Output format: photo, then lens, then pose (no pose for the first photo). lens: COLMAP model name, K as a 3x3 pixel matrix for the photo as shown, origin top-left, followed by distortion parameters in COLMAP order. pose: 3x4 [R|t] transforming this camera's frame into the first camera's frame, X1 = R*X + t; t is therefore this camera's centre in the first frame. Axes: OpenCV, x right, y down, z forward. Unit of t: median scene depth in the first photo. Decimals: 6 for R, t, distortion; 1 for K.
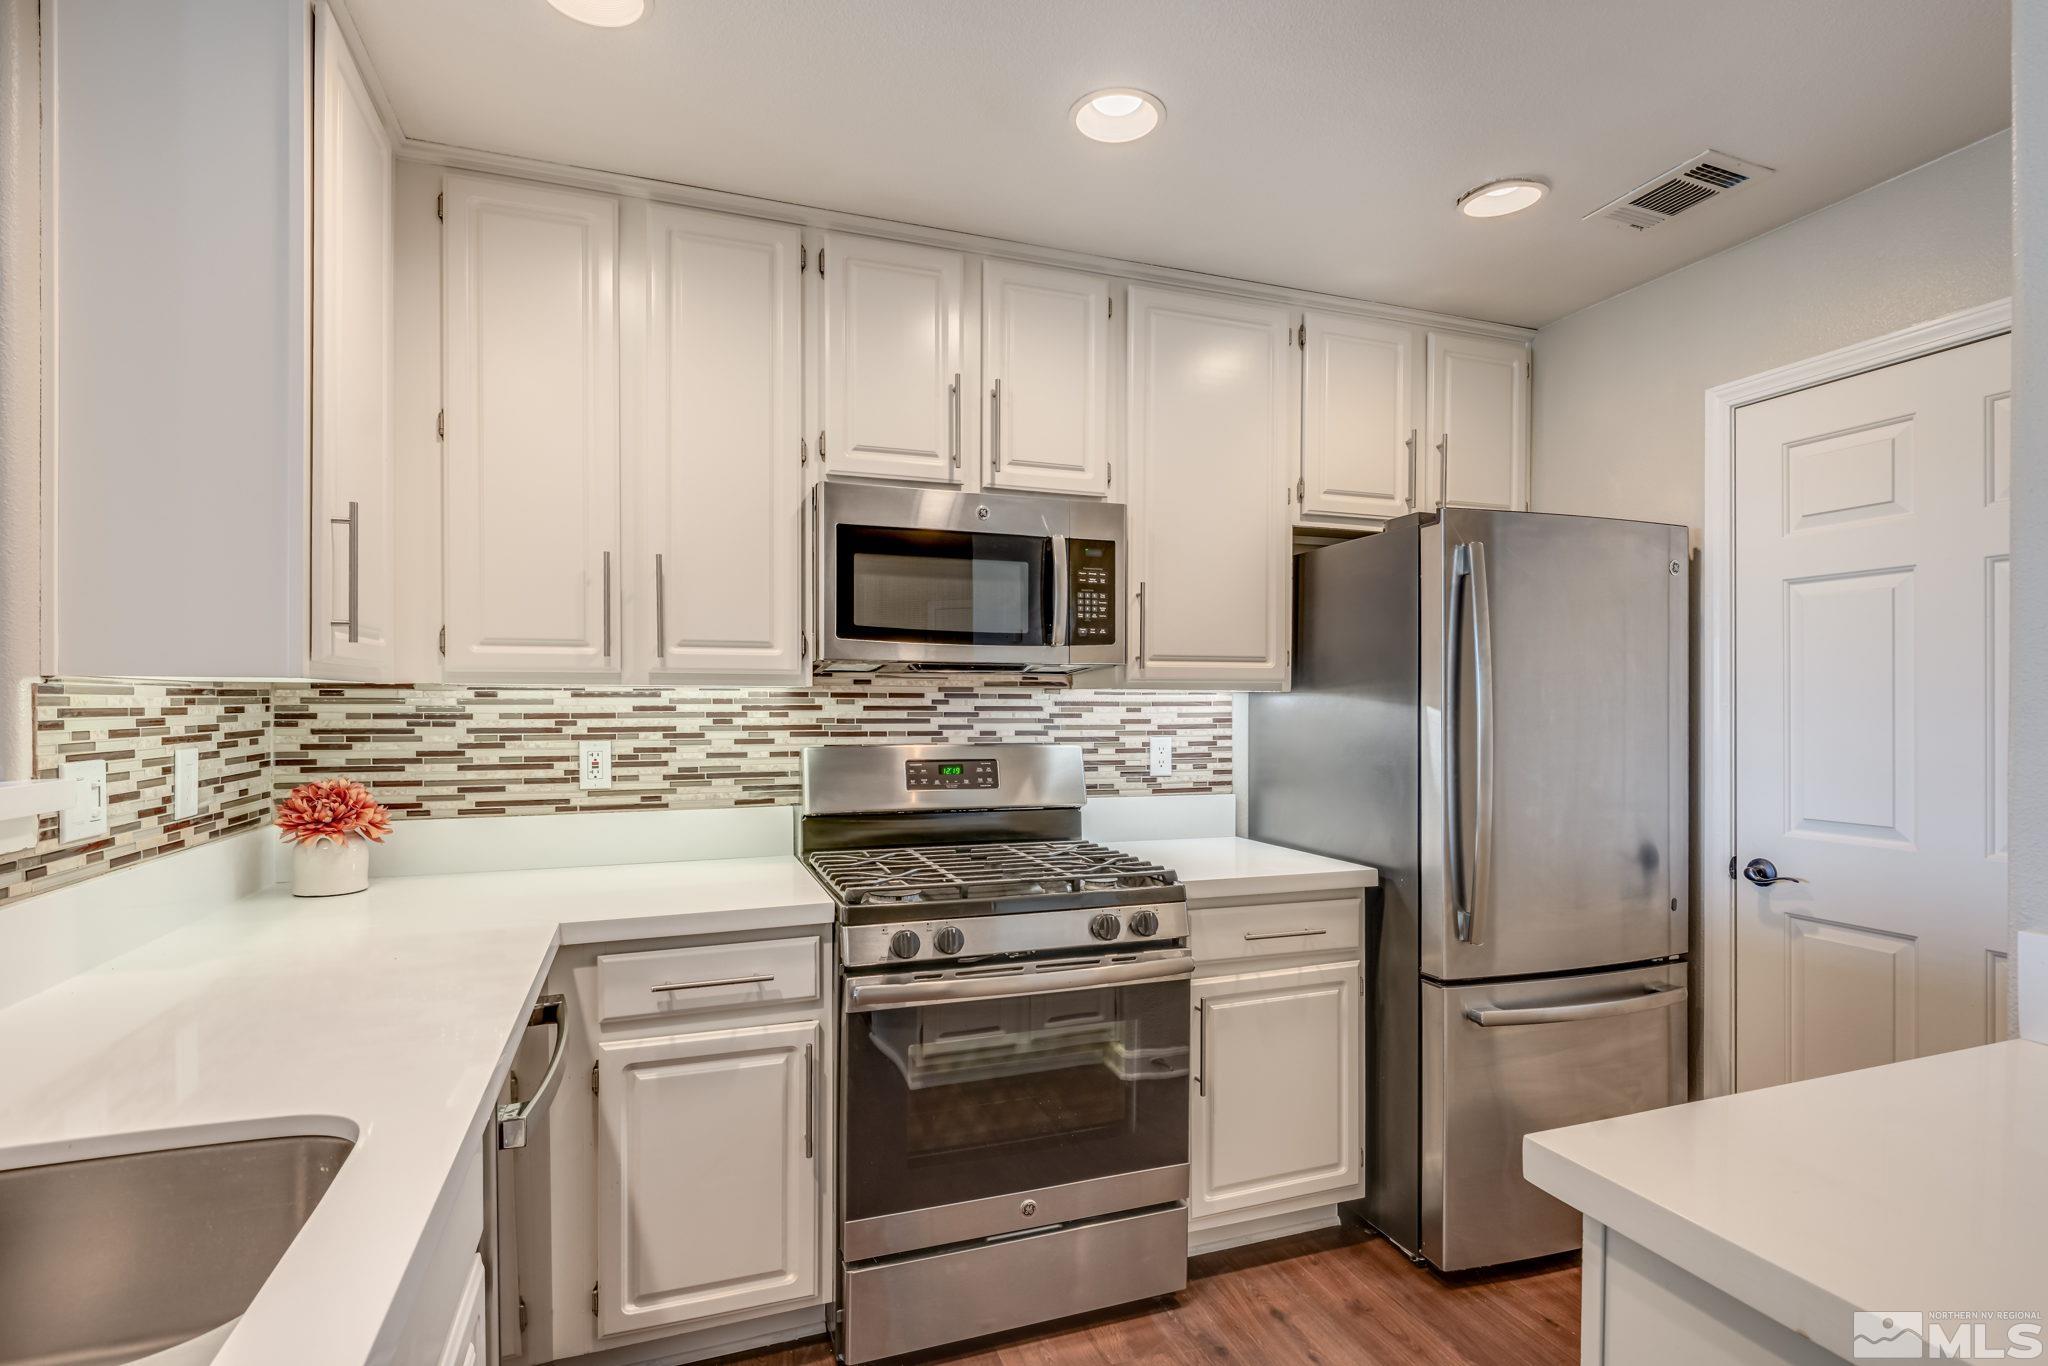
lens RADIAL K [[1002.9, 0, 1035.6], [0, 1002.9, 713.0], [0, 0, 1]] dist [-0.001664, -0.000381]
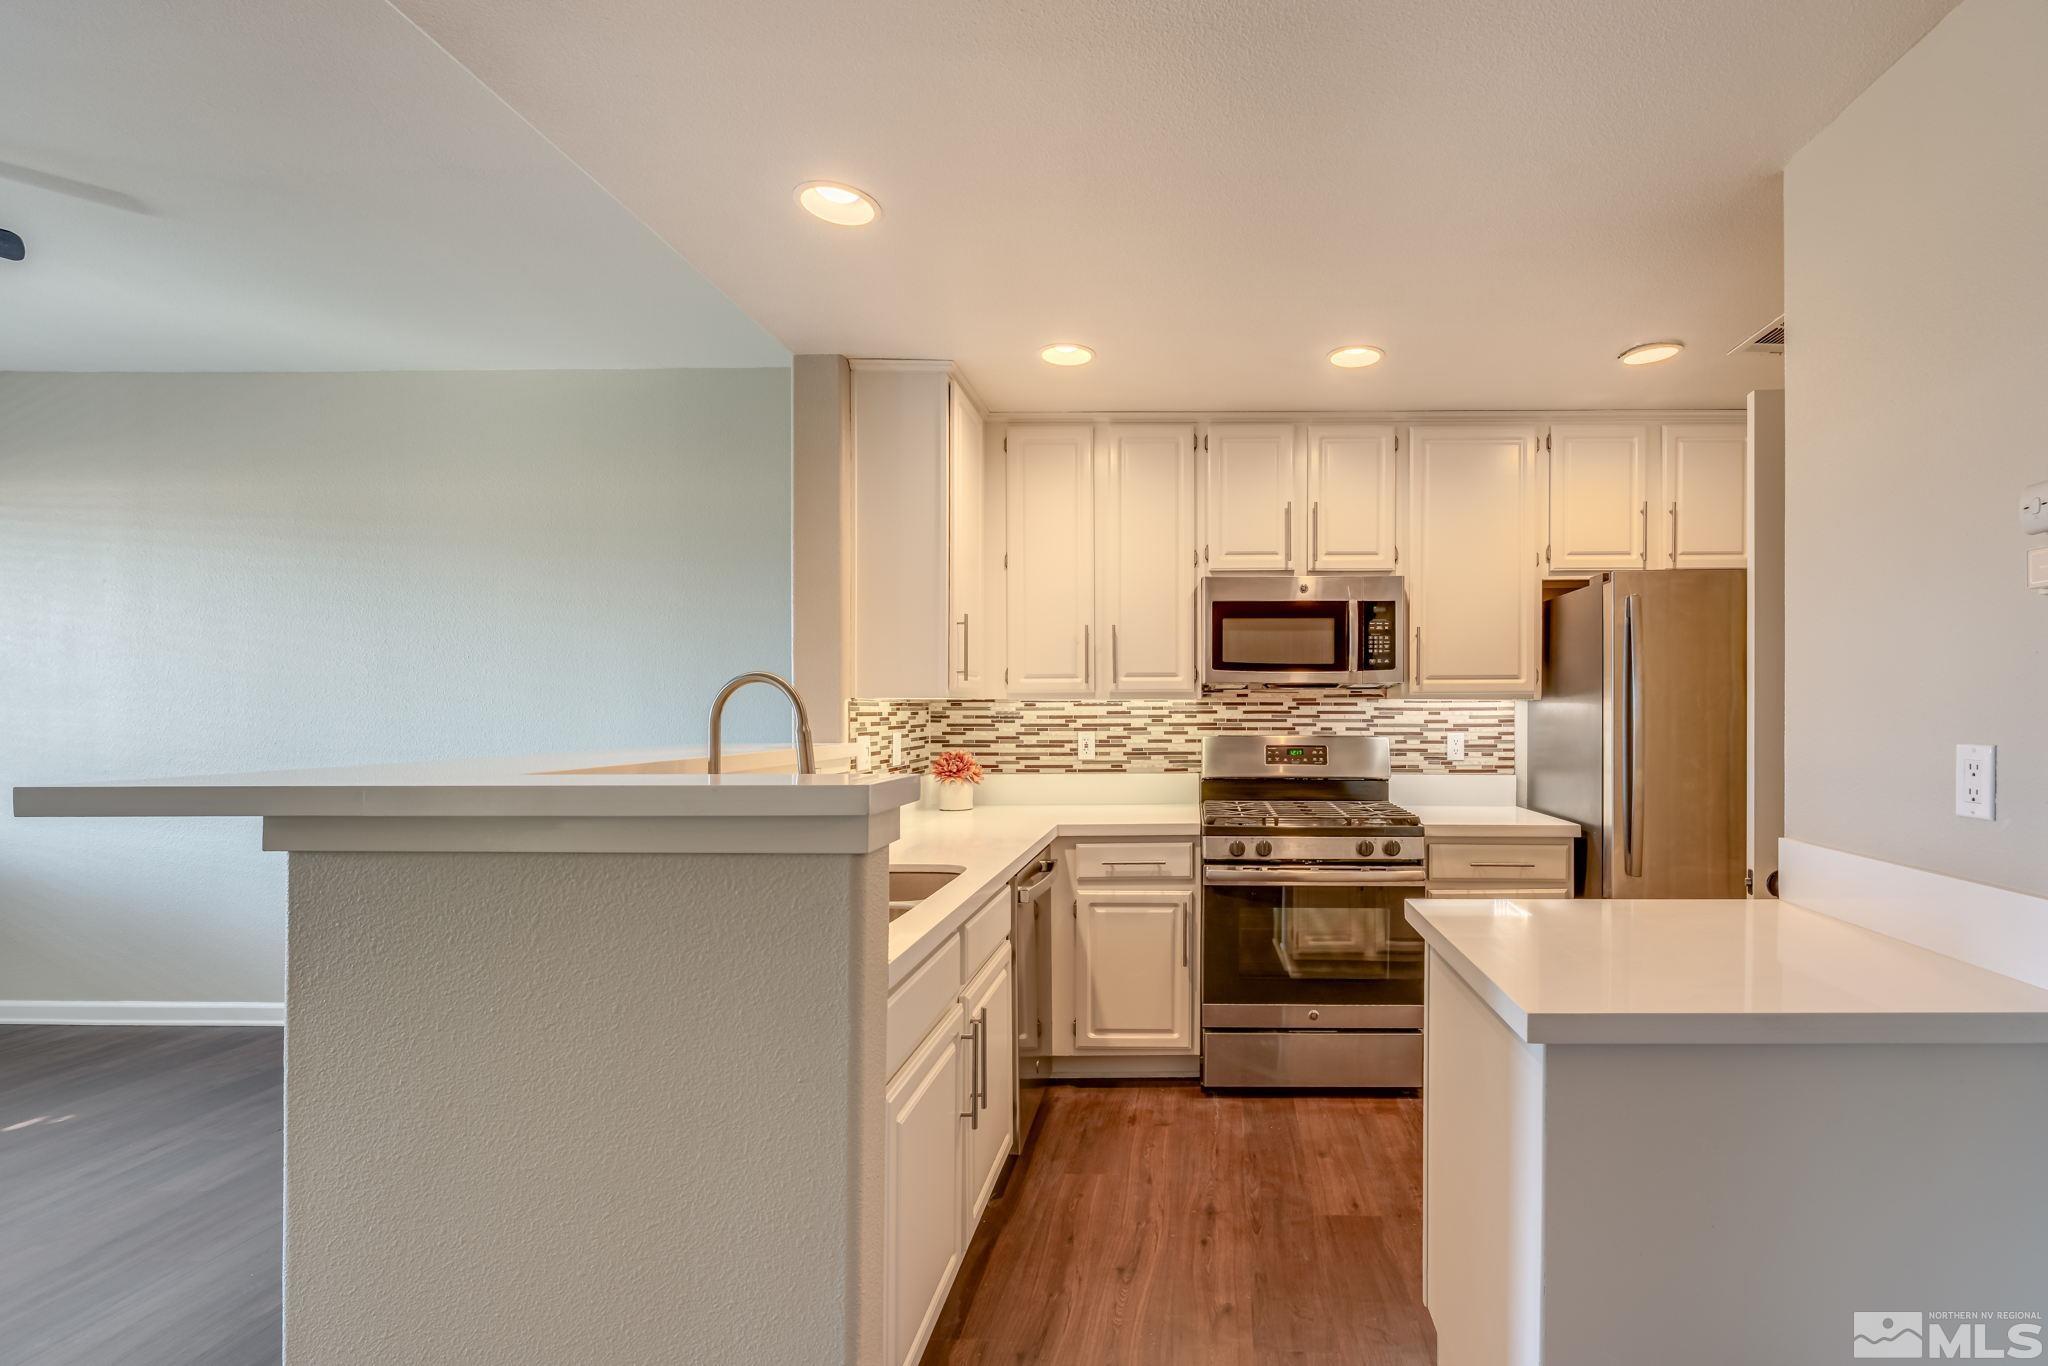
lens RADIAL K [[930.3, 0, 1183.2], [0, 930.3, 718.1], [0, 0, 1]] dist [0.000080, -0.000262]
pose [[0.932099, 0.000308, -0.362204, 0.298325], [-0.000667, 0.999999, -0.000864, 0.006217], [0.362204, 0.001047, 0.932098, -0.432318]]
